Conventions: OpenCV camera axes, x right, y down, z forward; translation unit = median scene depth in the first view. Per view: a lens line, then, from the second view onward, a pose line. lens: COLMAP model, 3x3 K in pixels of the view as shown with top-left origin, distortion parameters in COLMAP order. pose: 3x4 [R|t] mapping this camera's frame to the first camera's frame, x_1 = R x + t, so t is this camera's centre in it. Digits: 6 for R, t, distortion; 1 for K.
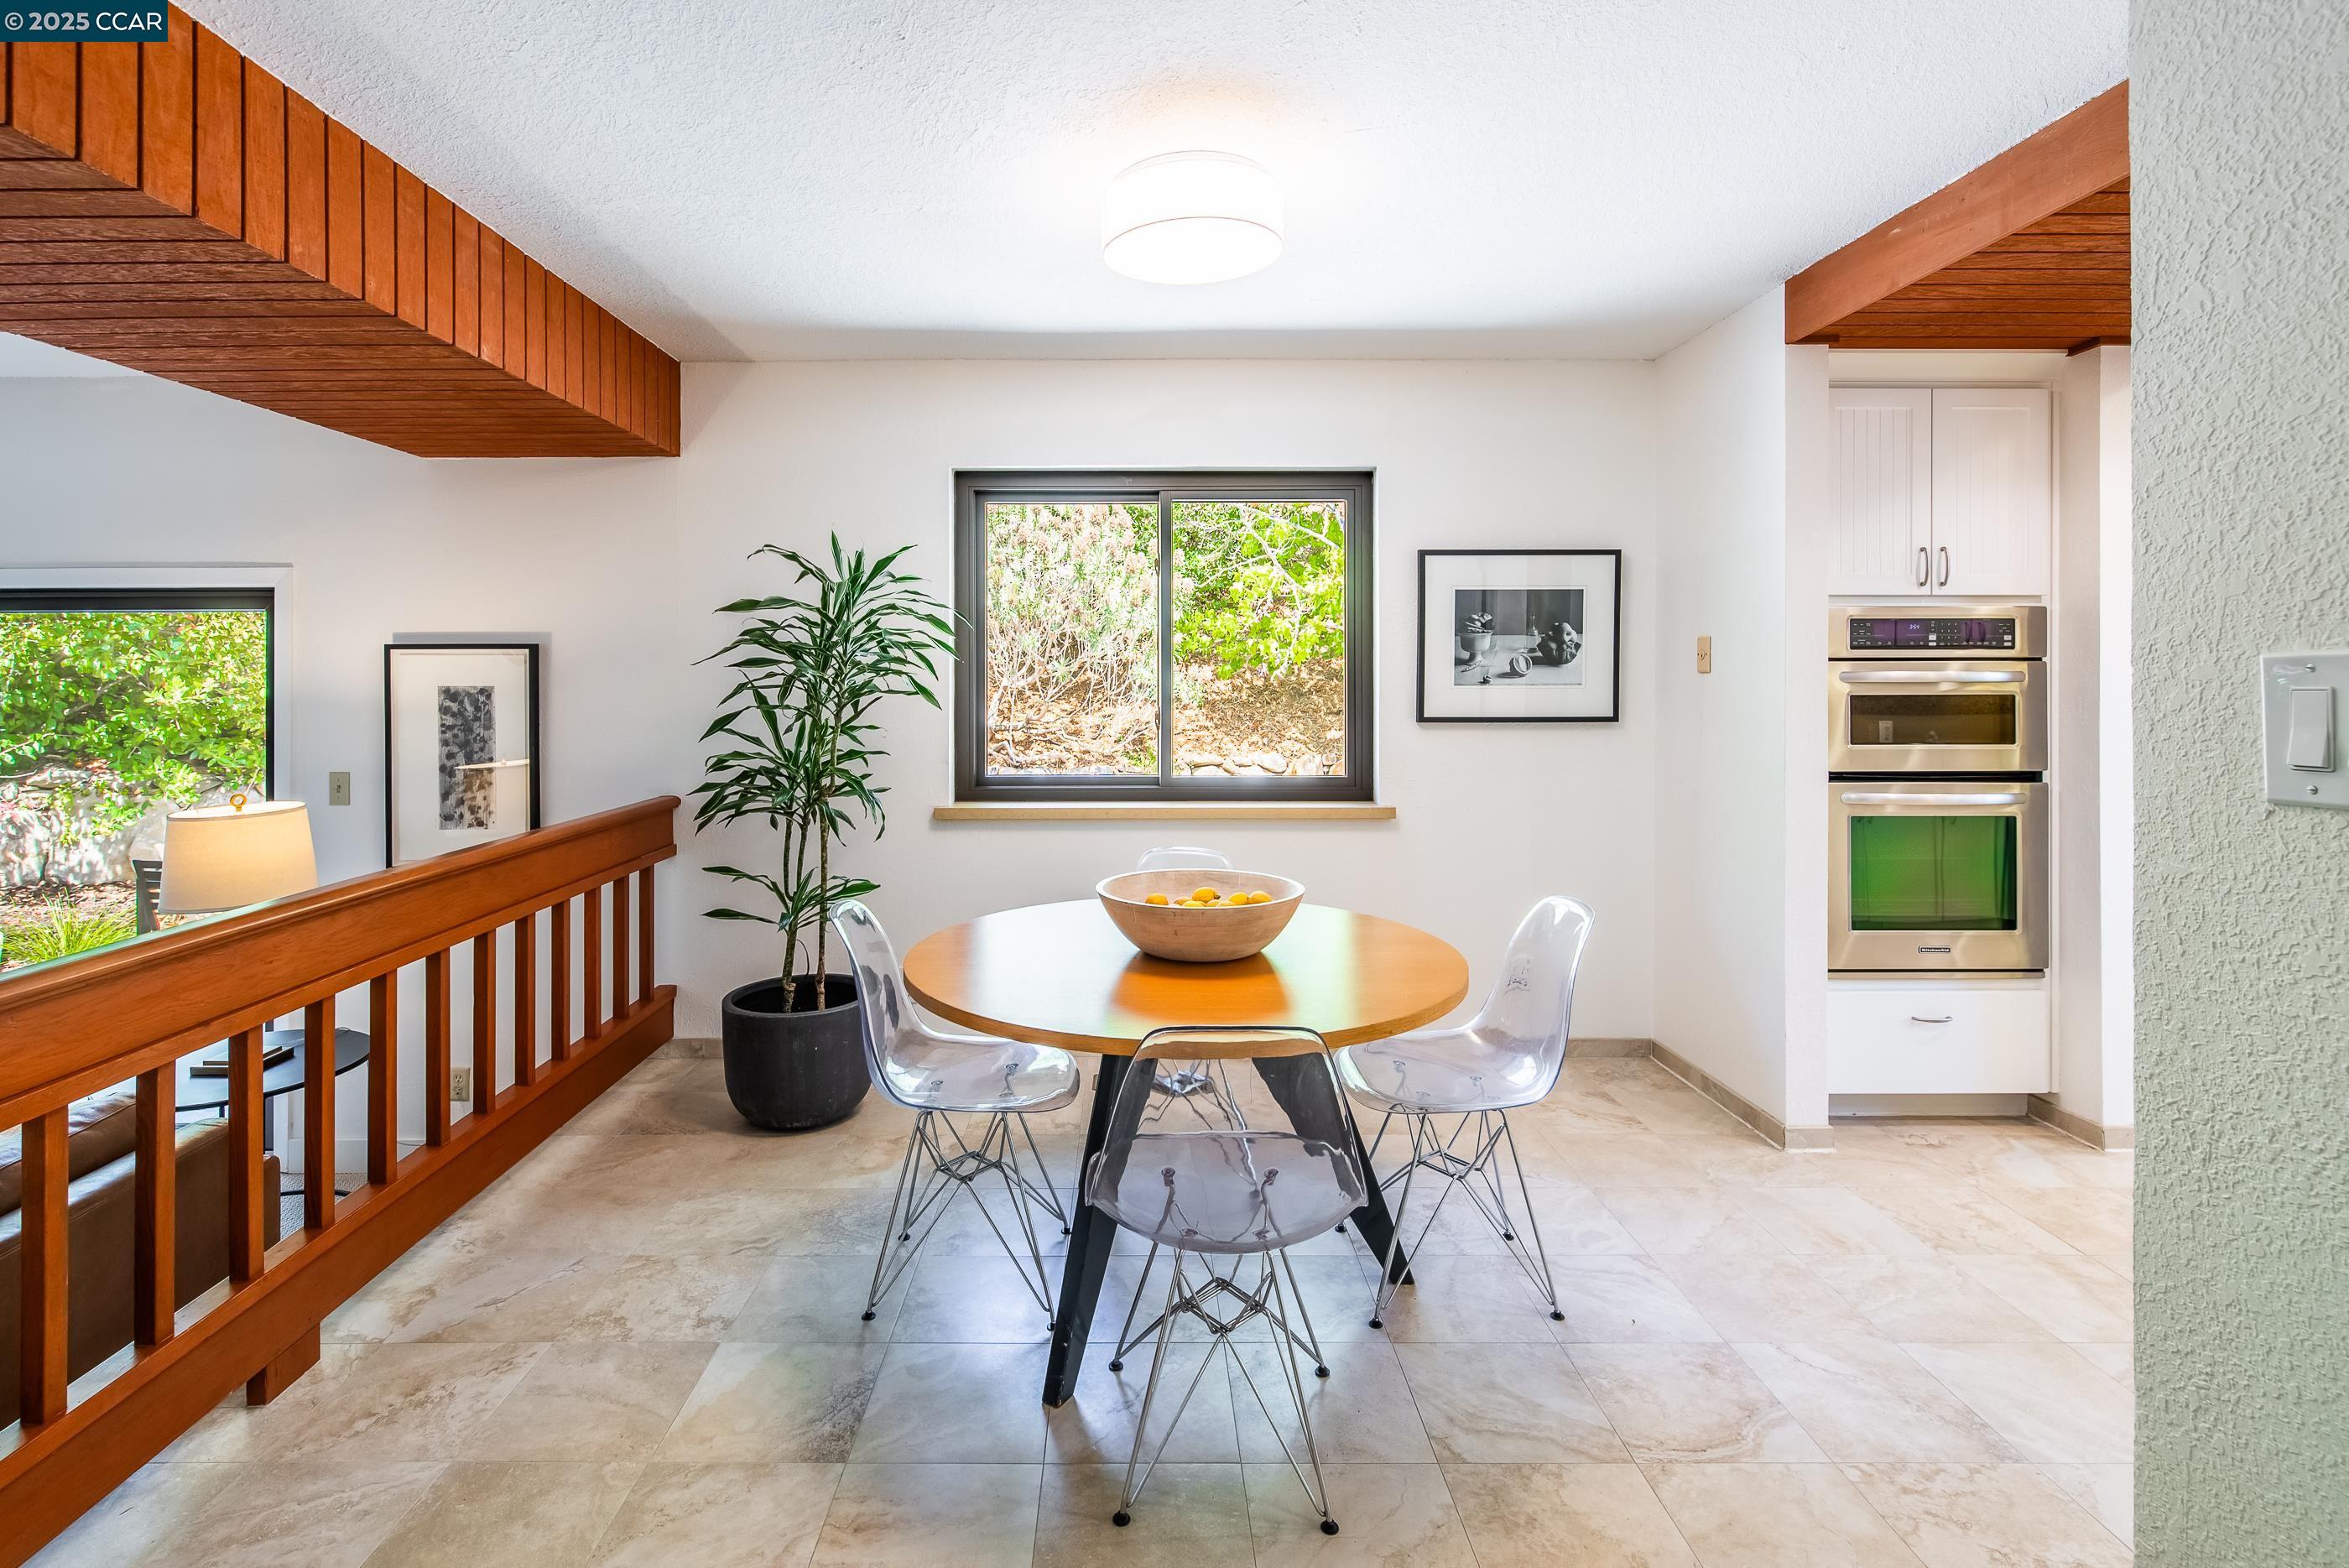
lens RADIAL K [[1125.1, 0, 1113.4], [0, 1125.1, 683.6], [0, 0, 1]] dist [0.018196, 0.000336]
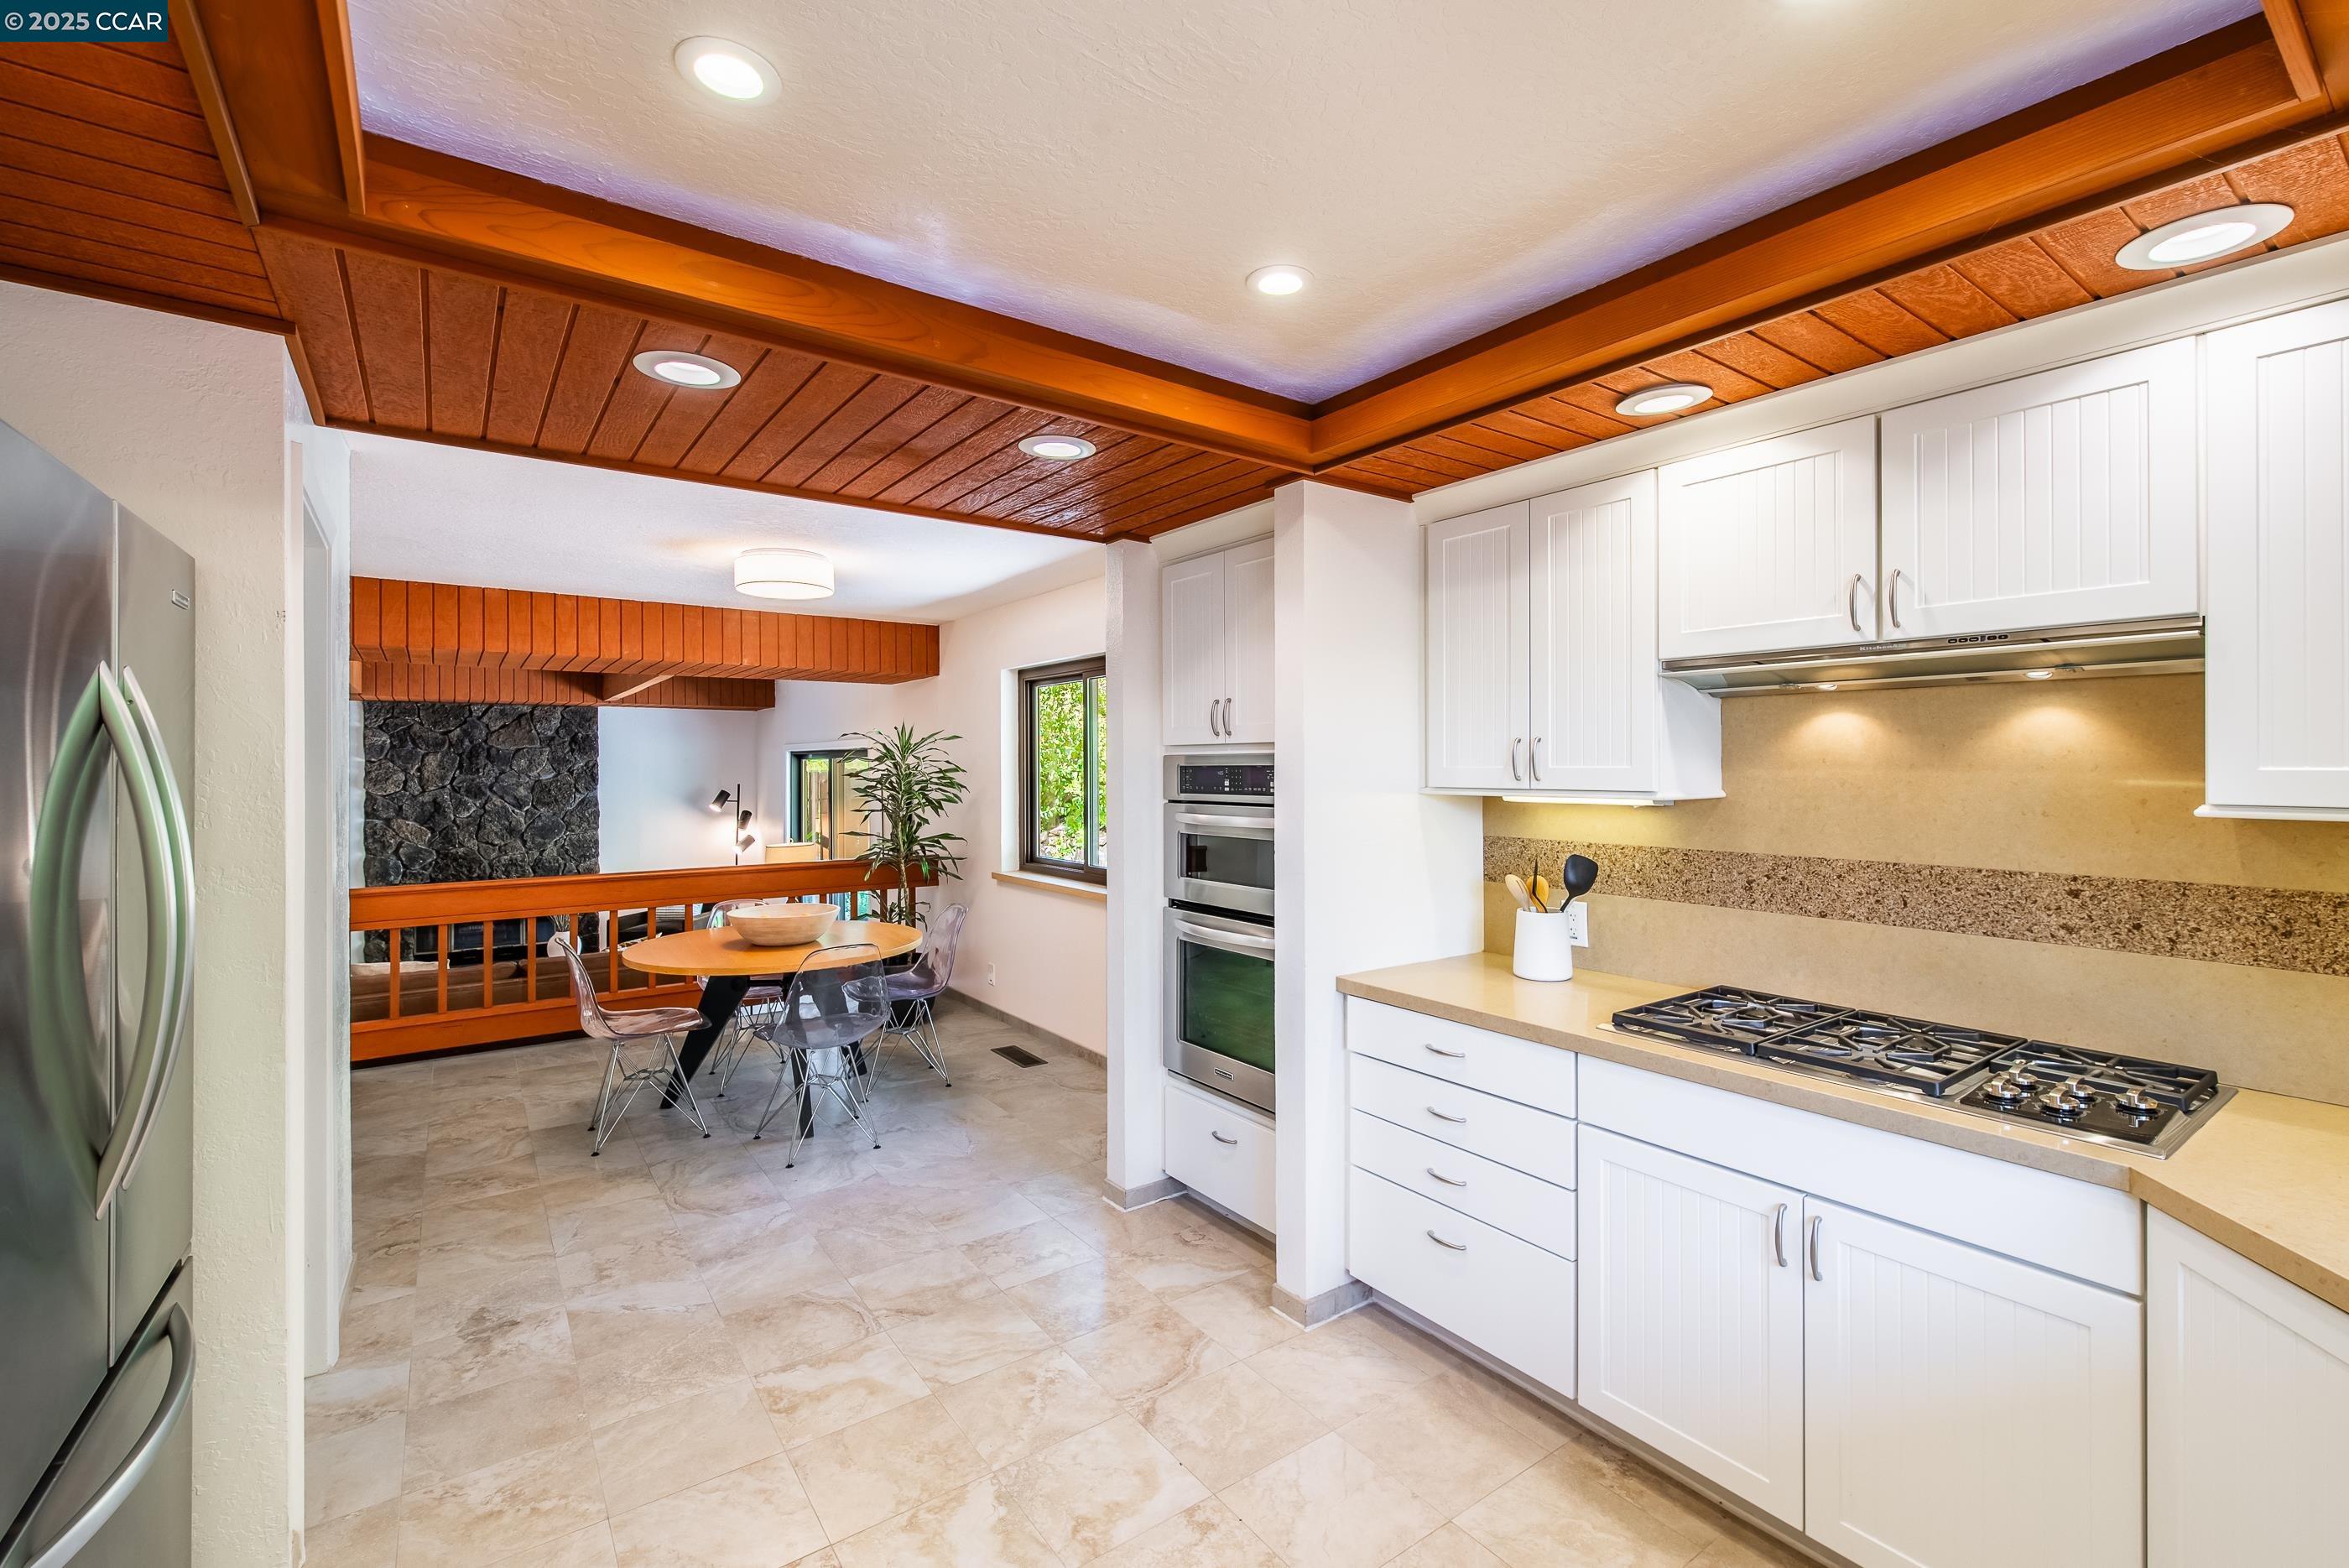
lens RADIAL K [[1009.7, 0, 1198.2], [0, 1009.7, 771.7], [0, 0, 1]] dist [-0.002299, 0.000292]
pose [[0.578517, 0.000075, -0.815670, 1.431585], [0.003121, 0.999992, 0.002306, -0.051751], [0.815664, -0.003880, 0.578512, 0.413699]]
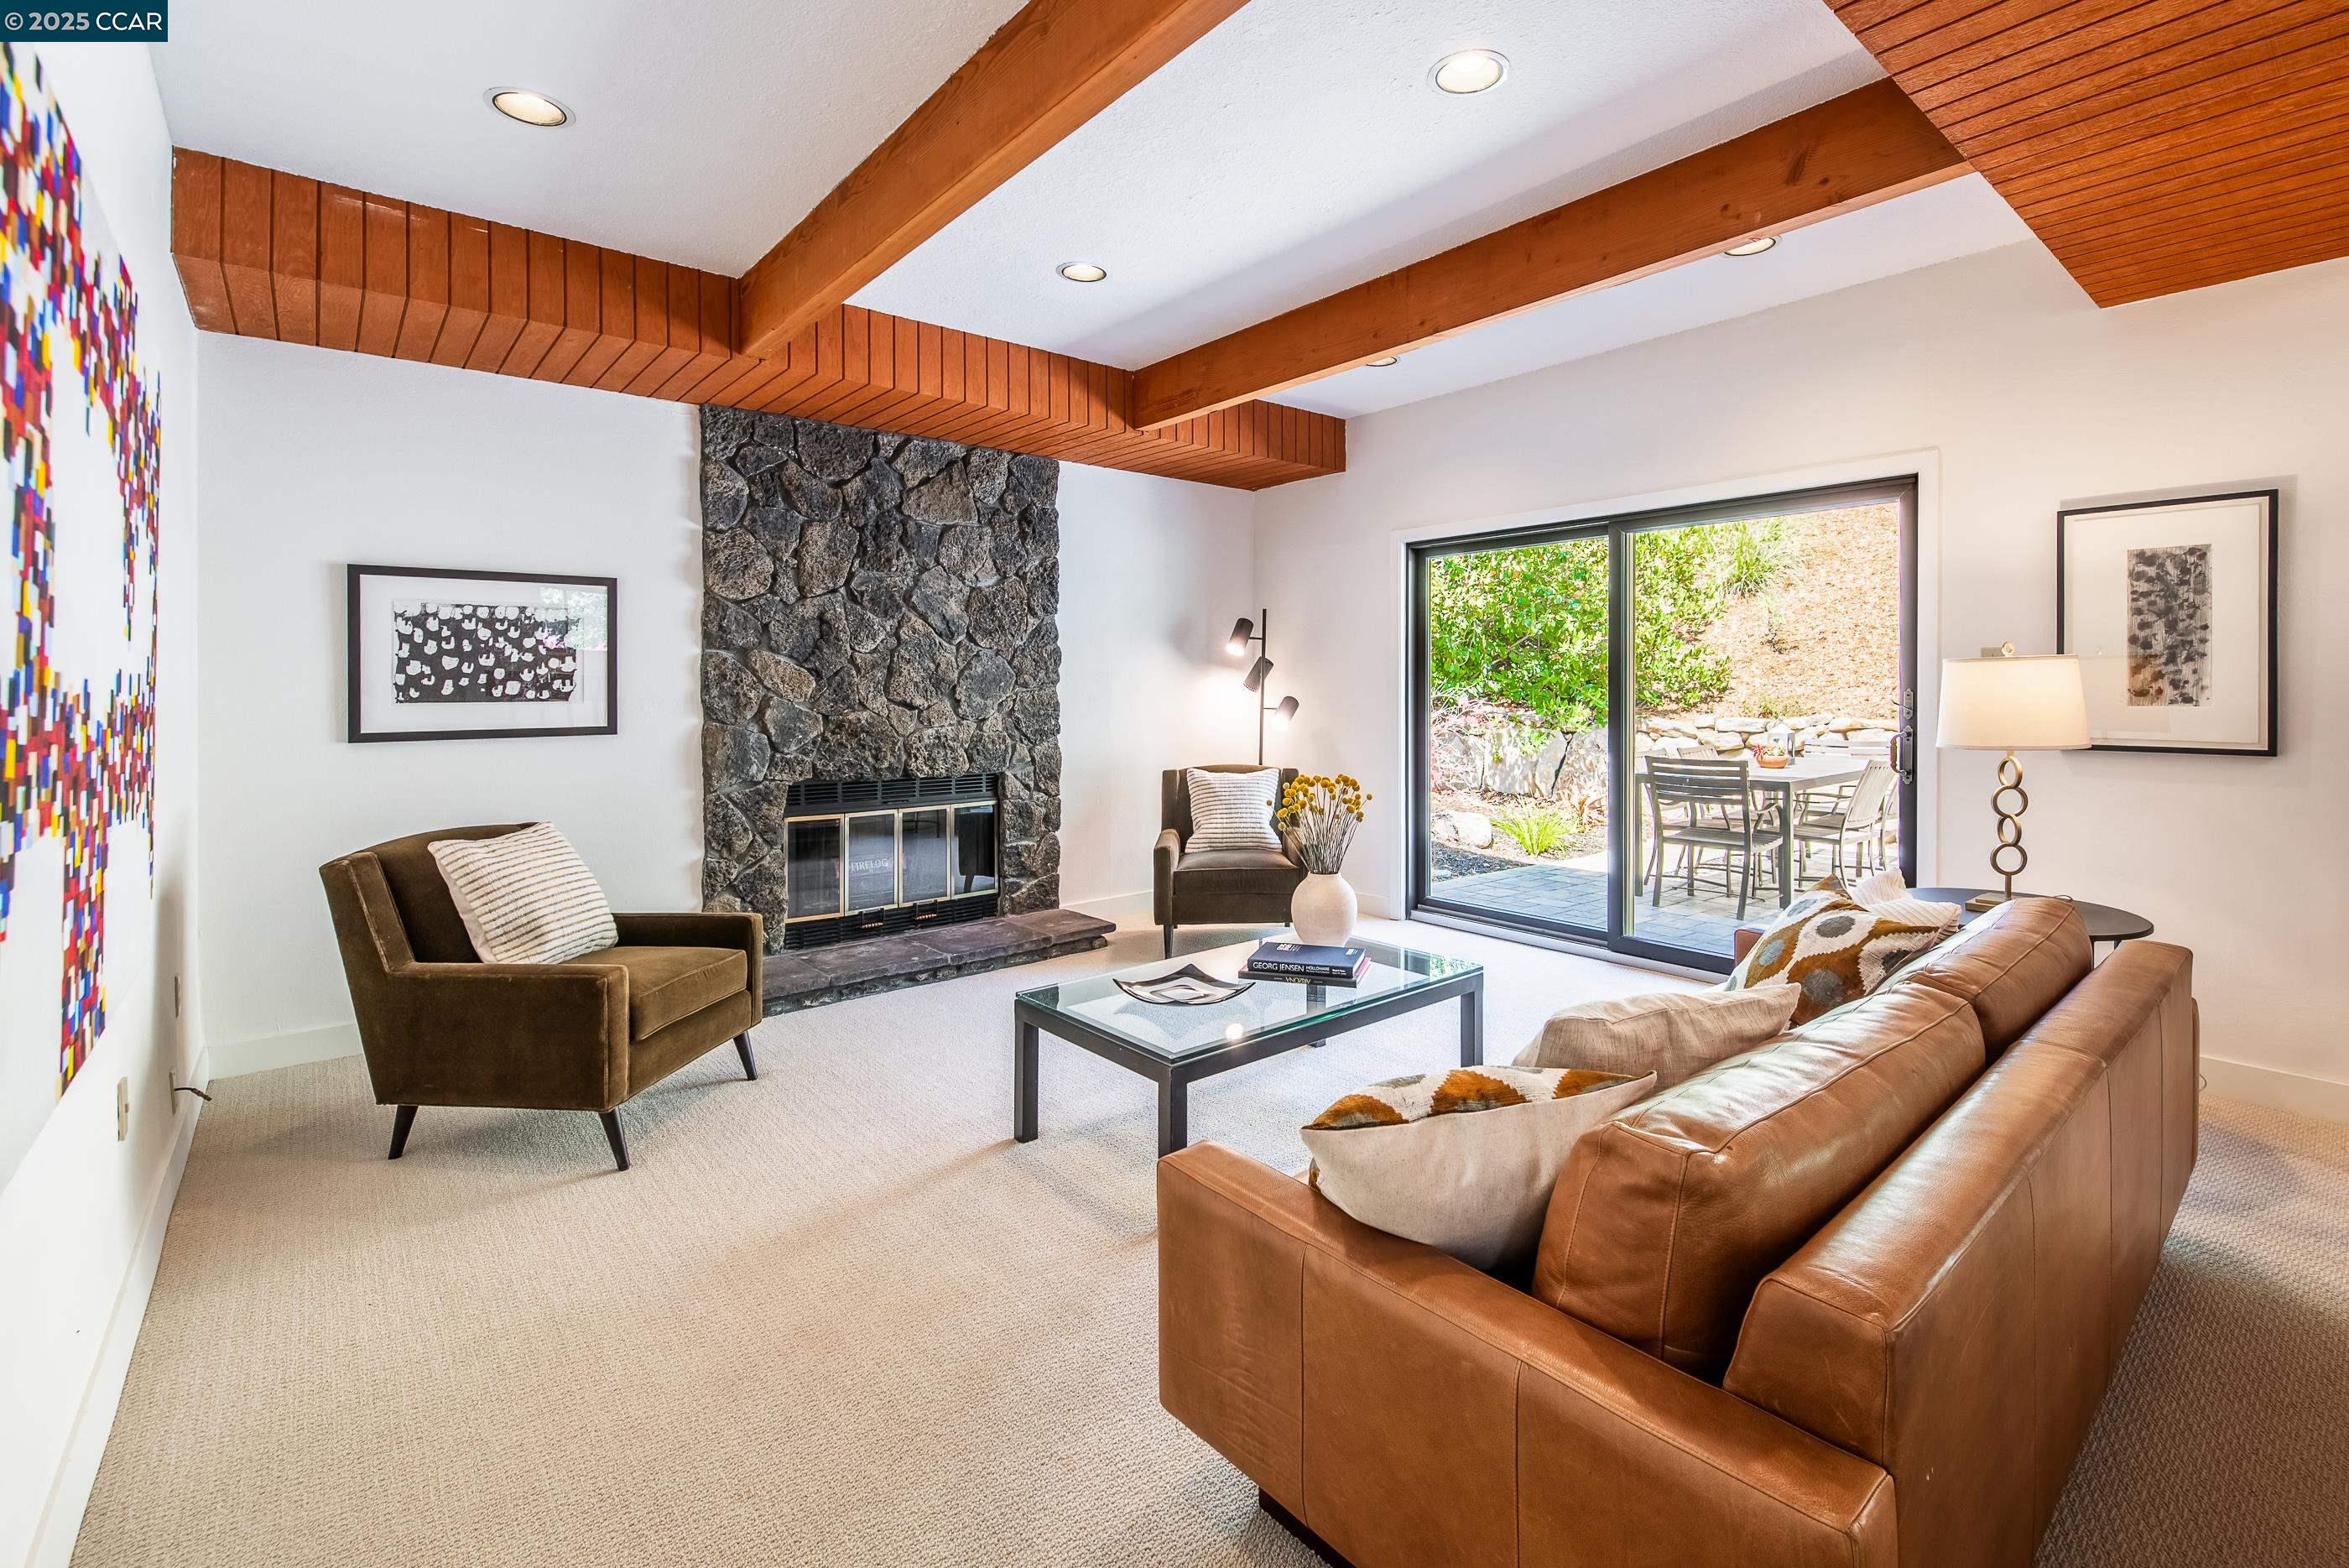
lens RADIAL K [[1009.7, 0, 1159.1], [0, 1009.7, 700.1], [0, 0, 1]] dist [-0.002299, 0.000292]
pose [[0.616464, 0.005360, -0.787364, -0.435731], [0.004711, 0.999934, 0.010495, 0.111878], [0.787369, -0.010179, 0.616398, -0.126787]]
